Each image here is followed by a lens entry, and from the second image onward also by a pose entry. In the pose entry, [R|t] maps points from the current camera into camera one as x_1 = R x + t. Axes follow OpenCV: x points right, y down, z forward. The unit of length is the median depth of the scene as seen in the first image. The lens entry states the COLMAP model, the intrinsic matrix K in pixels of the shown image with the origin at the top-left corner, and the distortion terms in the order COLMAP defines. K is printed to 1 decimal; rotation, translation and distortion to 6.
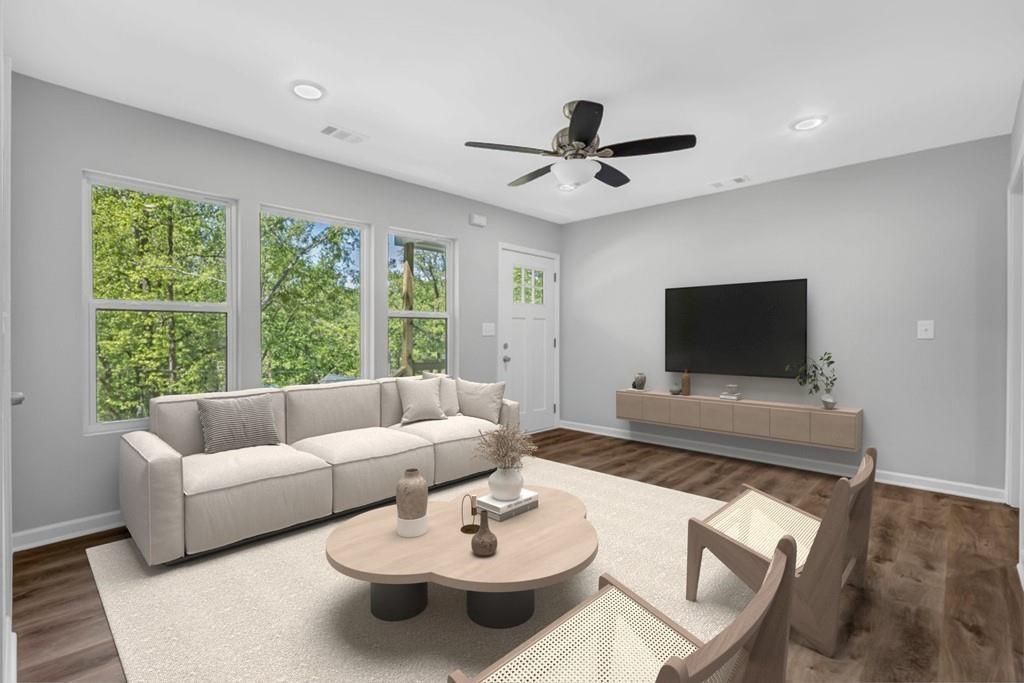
lens RADIAL K [[474.6, 0, 513.3], [0, 474.6, 339.2], [0, 0, 1]] dist [0.014428, -0.000935]
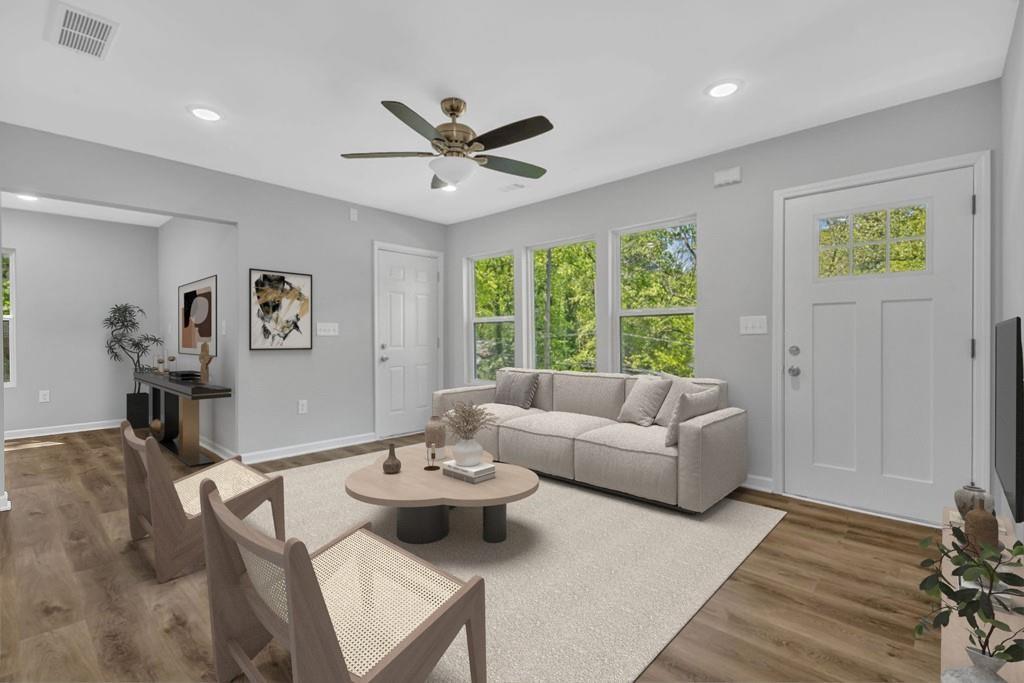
lens RADIAL K [[474.6, 0, 513.3], [0, 474.6, 339.2], [0, 0, 1]] dist [0.014428, -0.000935]
pose [[-0.003762, 0.012784, -0.999911, 0.764256], [-0.004562, 0.999908, 0.012801, -0.008227], [0.999983, 0.004610, -0.003704, 0.769371]]
